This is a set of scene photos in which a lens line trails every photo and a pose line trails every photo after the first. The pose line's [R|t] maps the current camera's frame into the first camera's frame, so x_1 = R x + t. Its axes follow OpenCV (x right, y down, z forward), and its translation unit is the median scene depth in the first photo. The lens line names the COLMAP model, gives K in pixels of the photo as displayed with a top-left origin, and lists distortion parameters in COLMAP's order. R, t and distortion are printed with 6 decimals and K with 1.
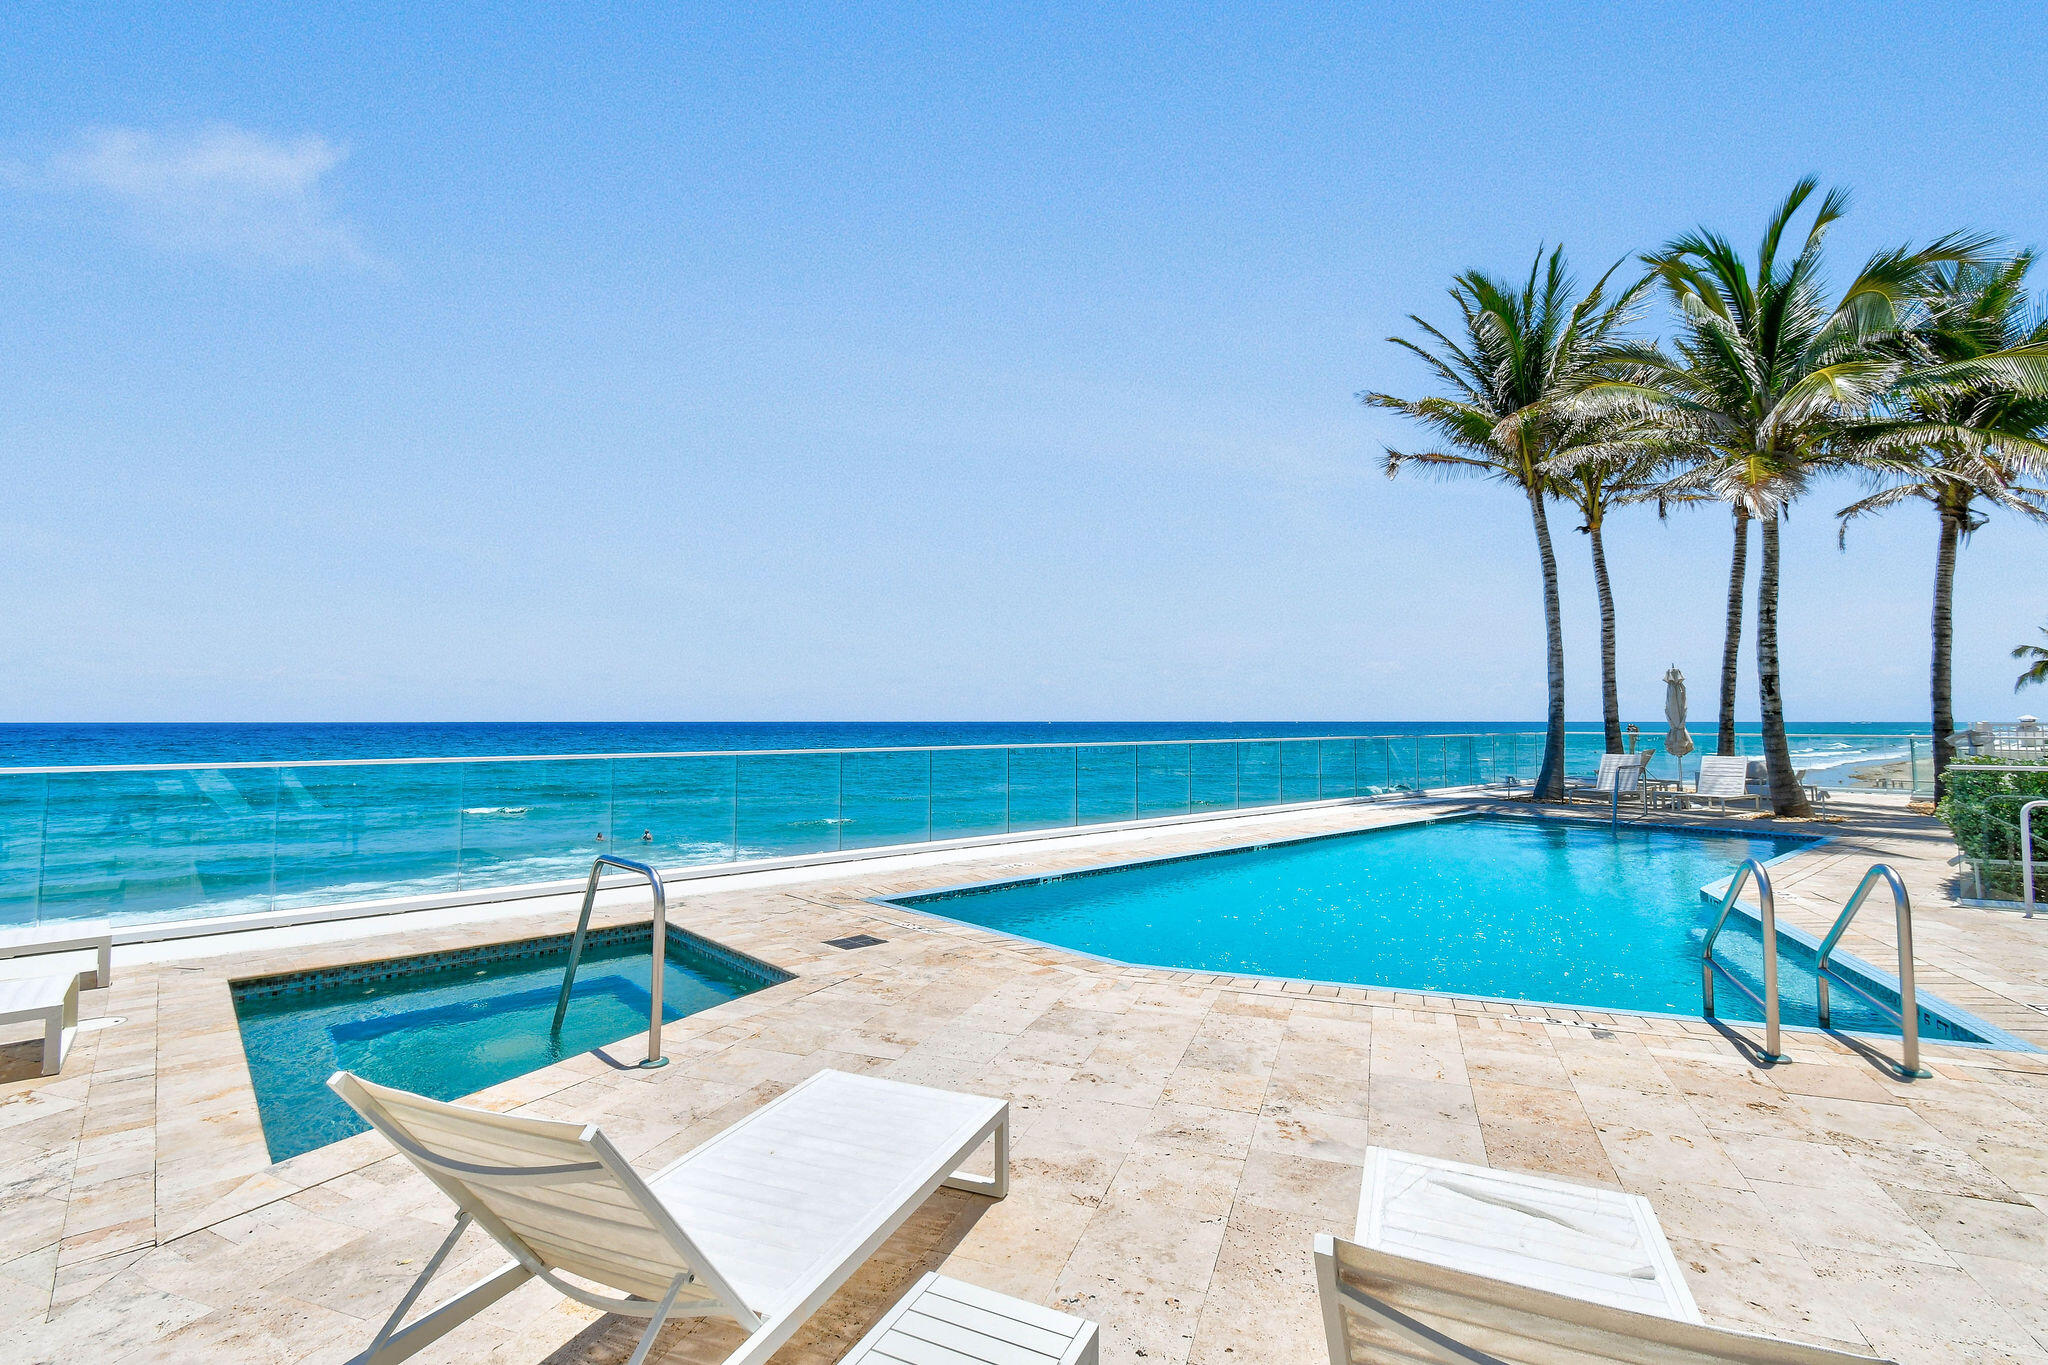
lens RADIAL K [[934.6, 0, 1027.8], [0, 934.6, 669.7], [0, 0, 1]] dist [0.005047, 0.000479]
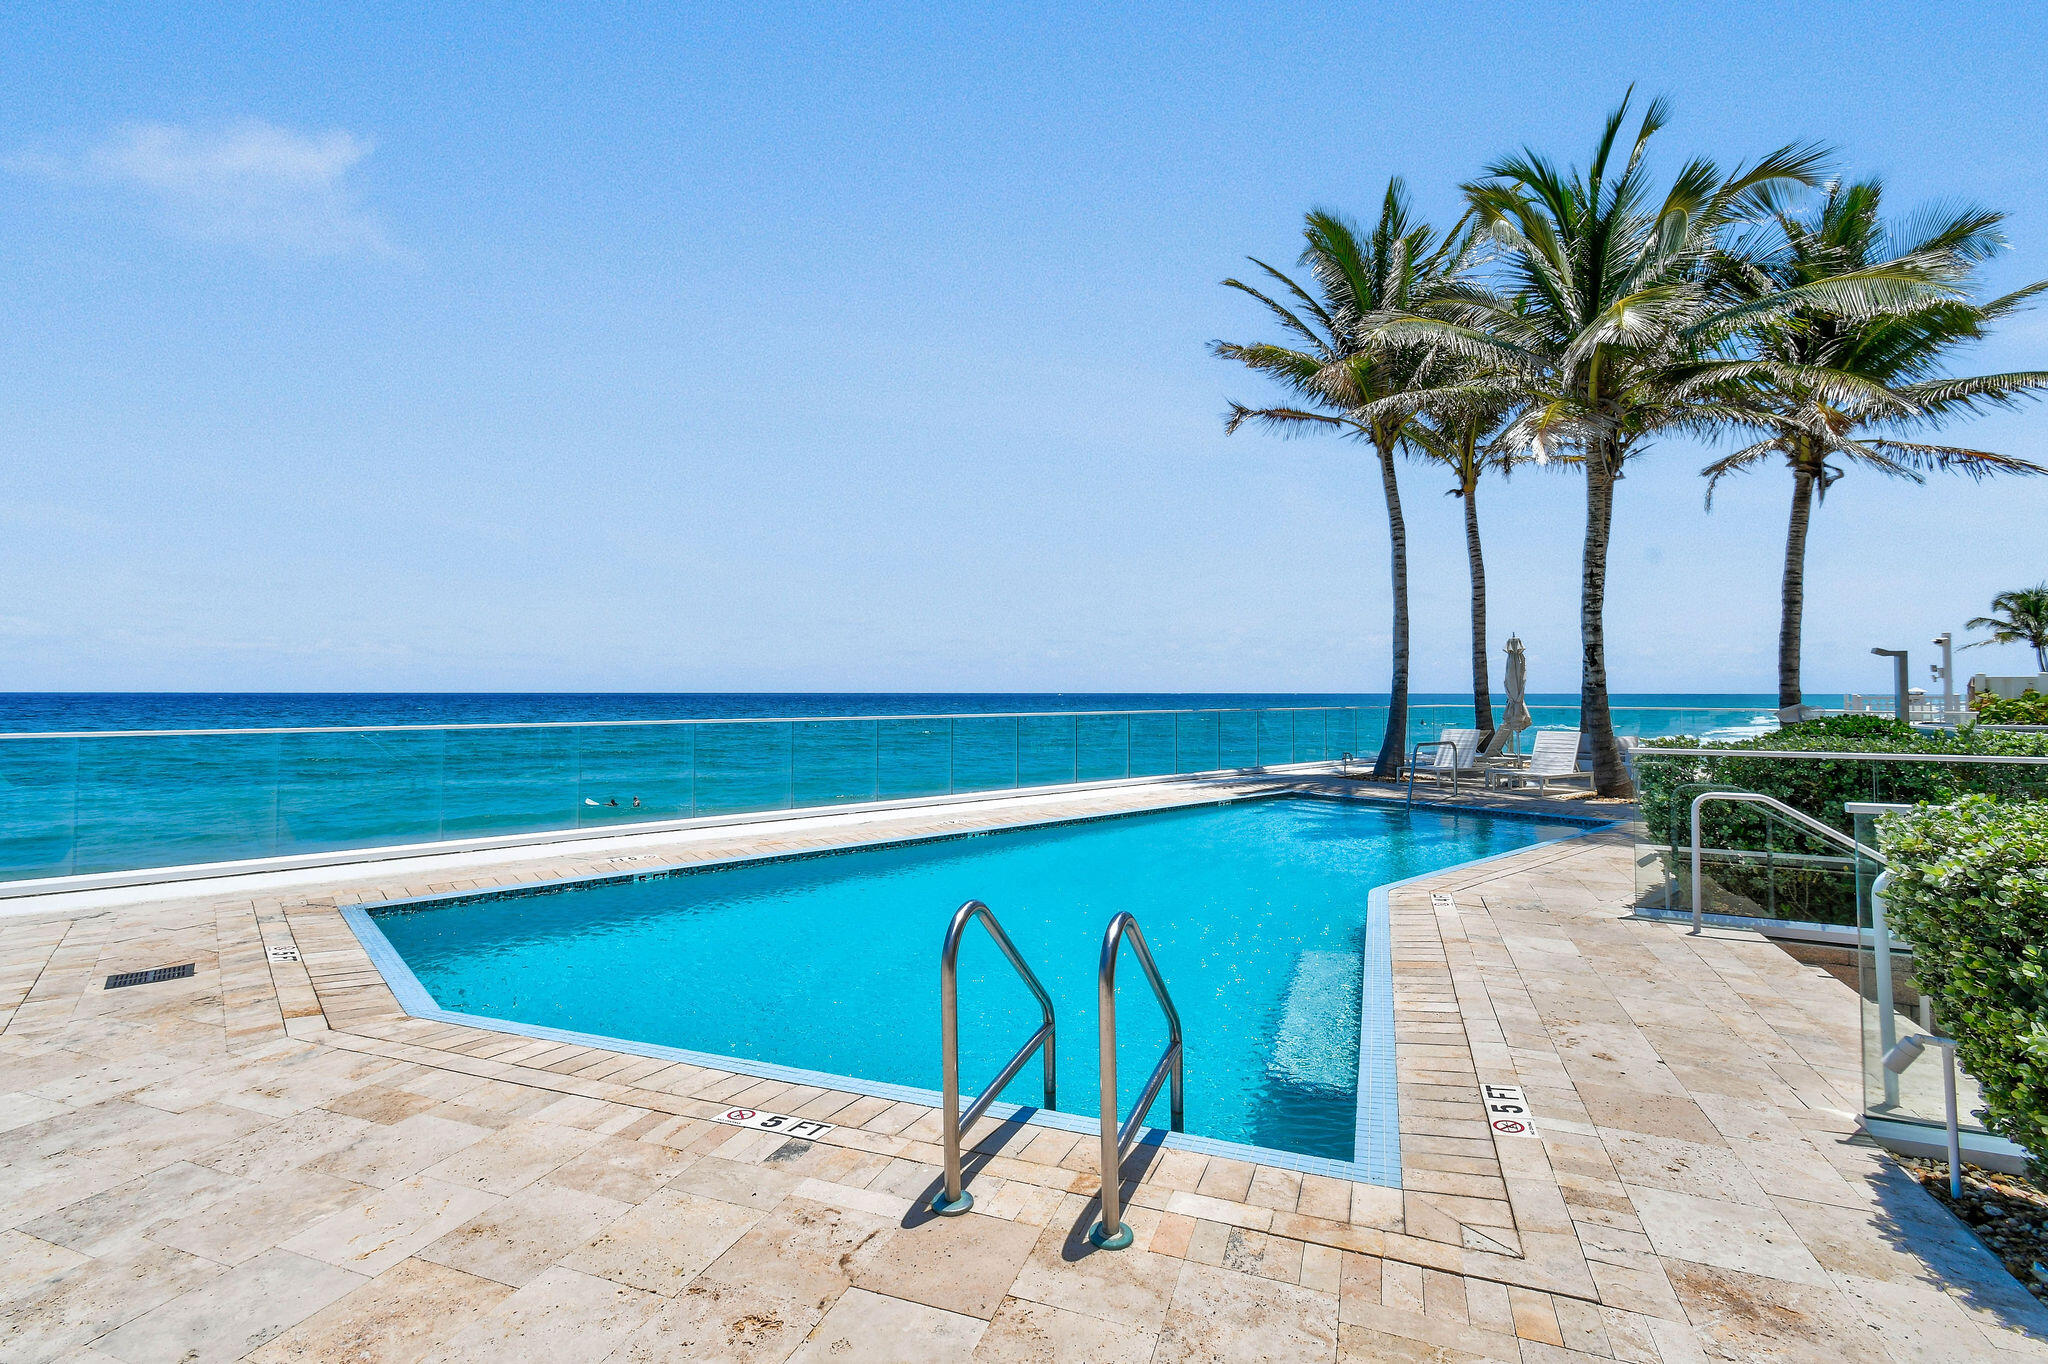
lens RADIAL K [[913.6, 0, 1025.0], [0, 913.6, 665.6], [0, 0, 1]] dist [0.025840, -0.007194]
pose [[0.999985, 0.001567, 0.005333, 0.219340], [-0.001703, 0.999672, 0.025538, 0.004382], [-0.005291, -0.025547, 0.999660, 0.093236]]
